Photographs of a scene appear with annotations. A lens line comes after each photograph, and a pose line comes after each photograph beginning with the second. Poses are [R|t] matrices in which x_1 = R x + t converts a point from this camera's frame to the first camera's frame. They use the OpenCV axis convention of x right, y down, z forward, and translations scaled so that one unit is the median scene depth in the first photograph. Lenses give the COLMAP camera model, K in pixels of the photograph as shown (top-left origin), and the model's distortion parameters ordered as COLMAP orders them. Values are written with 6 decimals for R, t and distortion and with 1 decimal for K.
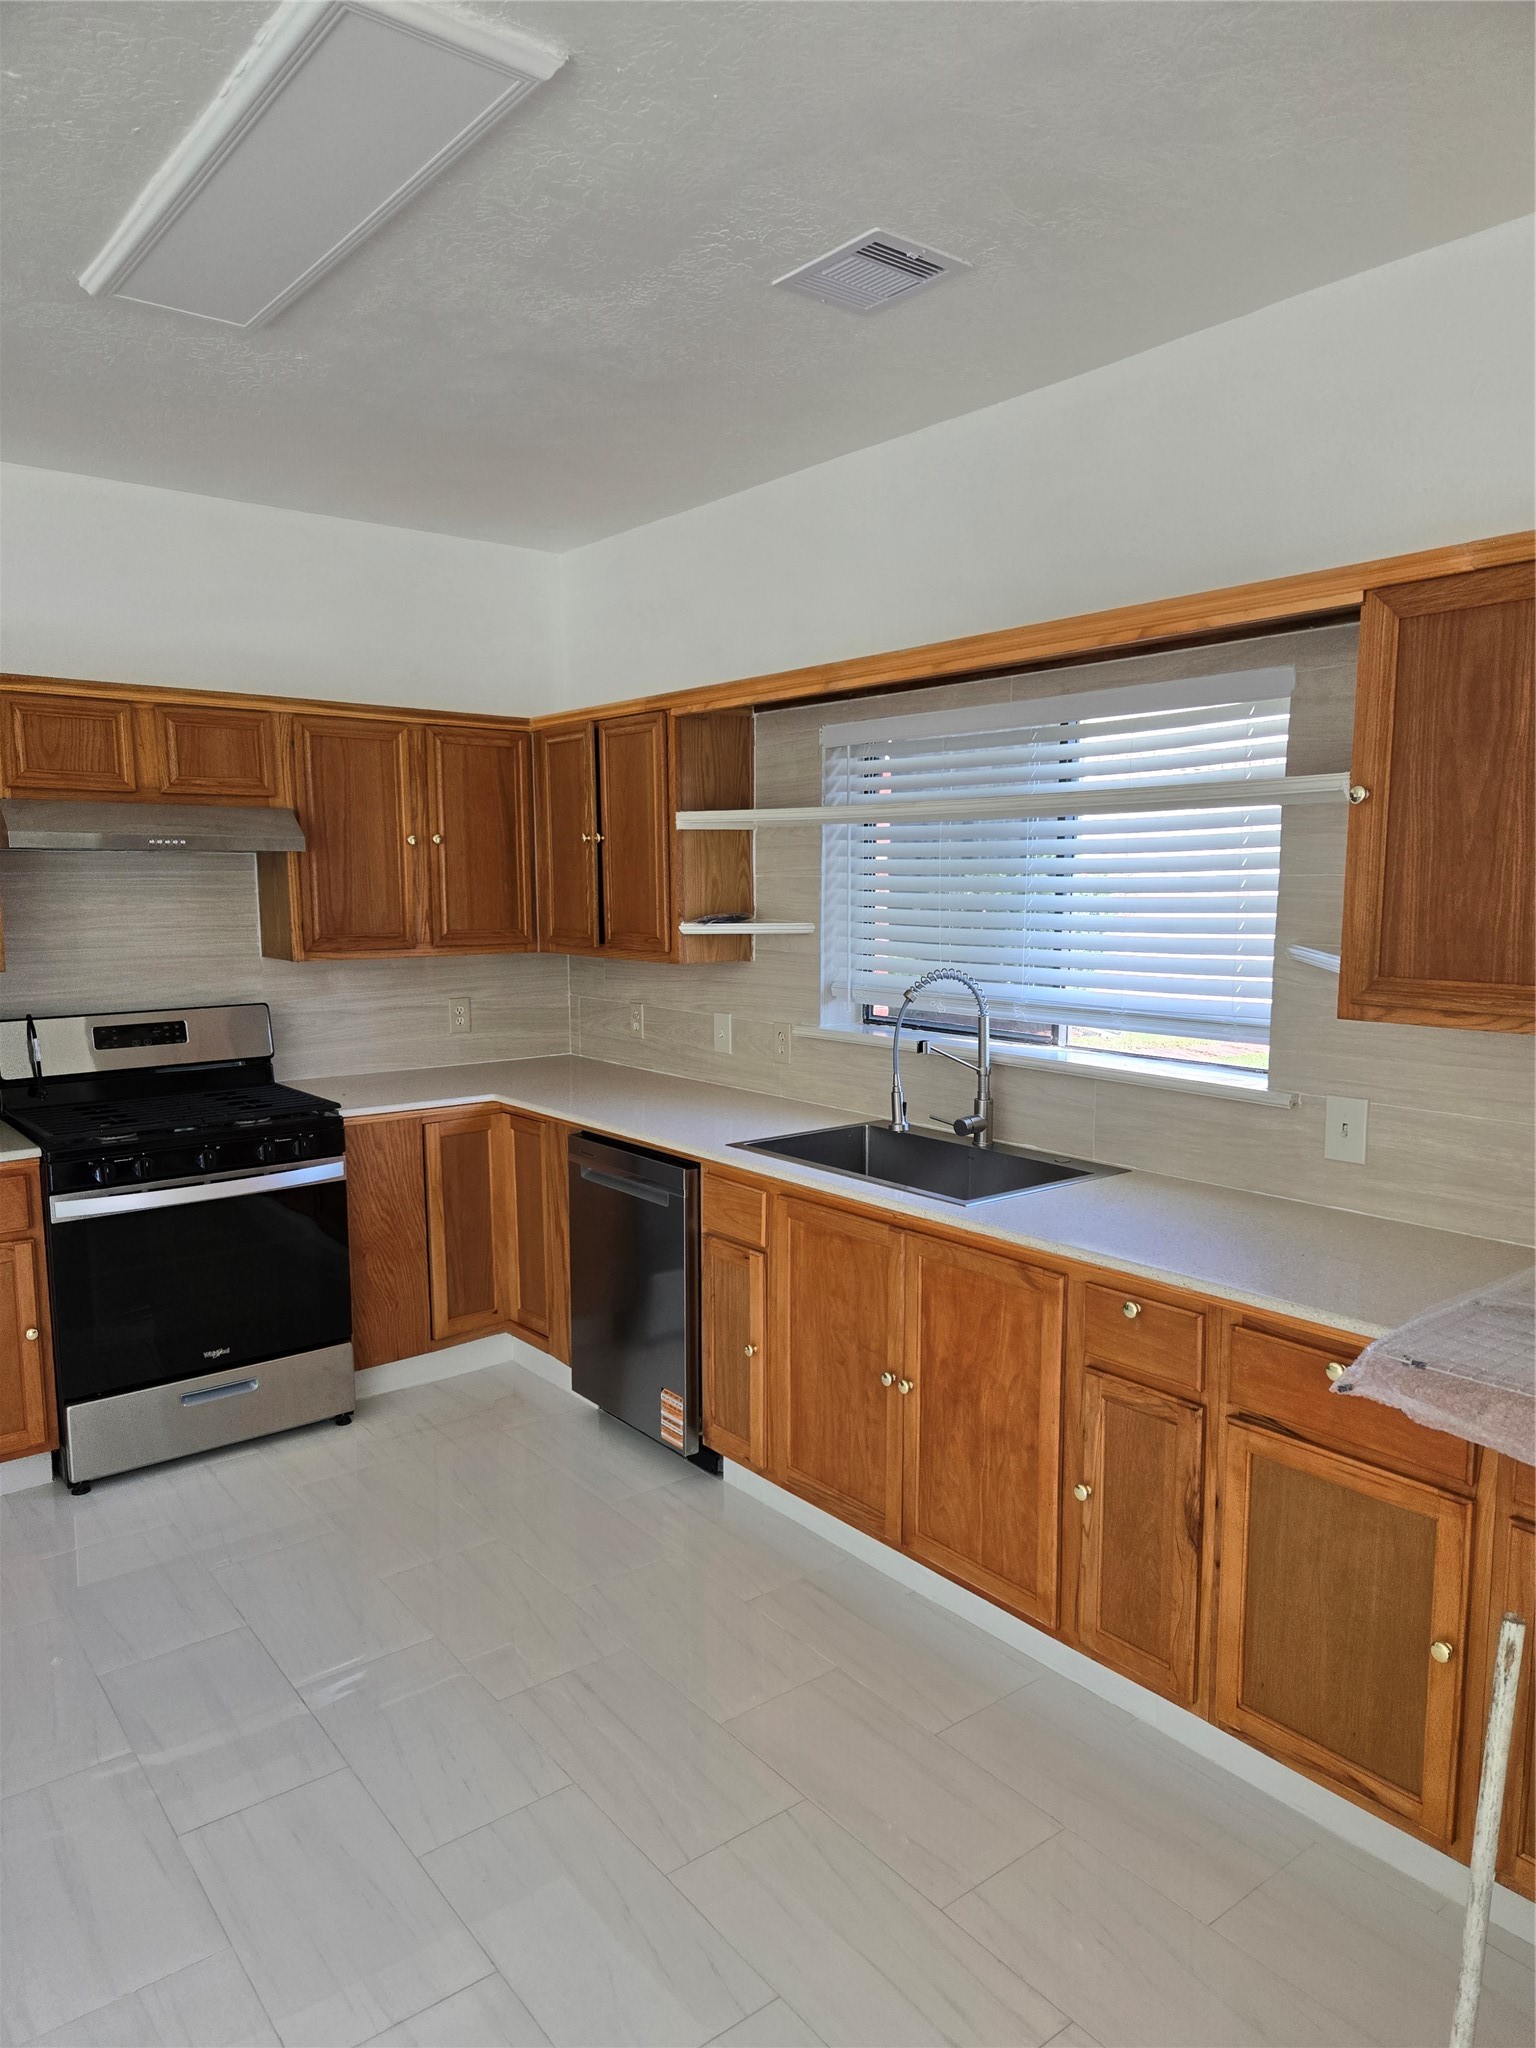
lens RADIAL K [[1387.9, 0, 809.3], [0, 1387.9, 1073.2], [0, 0, 1]] dist [0.063720, -0.050359]
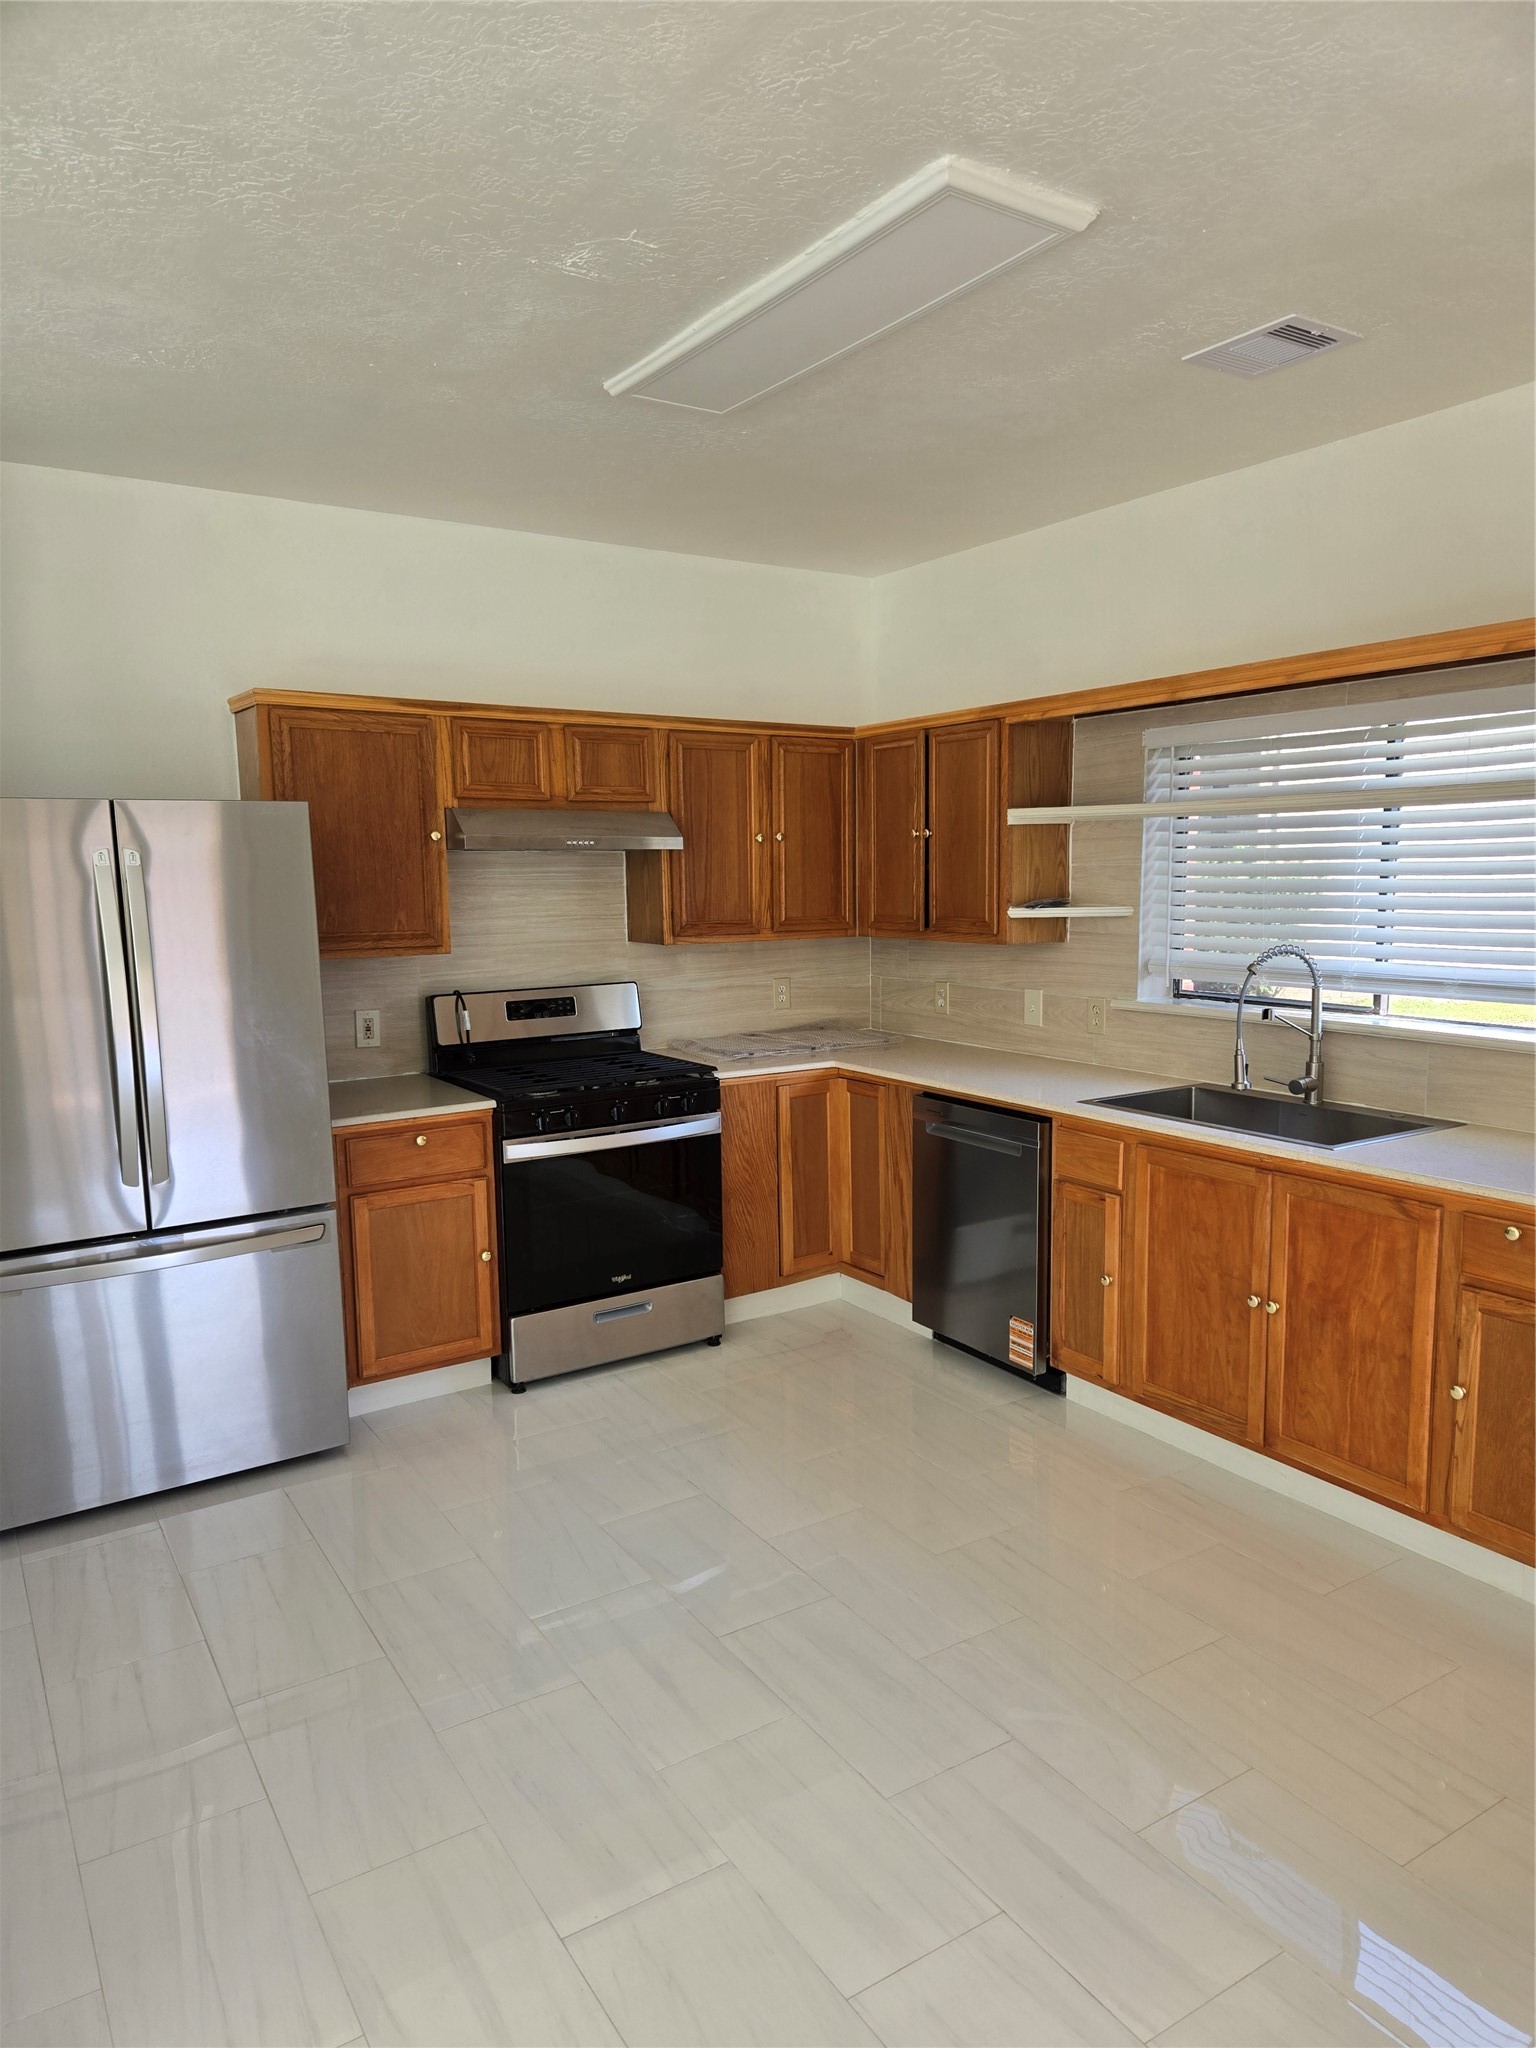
lens RADIAL K [[1387.9, 0, 815.5], [0, 1387.9, 1070.2], [0, 0, 1]] dist [0.063720, -0.050359]
pose [[0.995953, 0.003819, -0.089793, -0.173082], [-0.003471, 0.999986, 0.004038, 0.022108], [0.089807, -0.003710, 0.995952, -0.155058]]
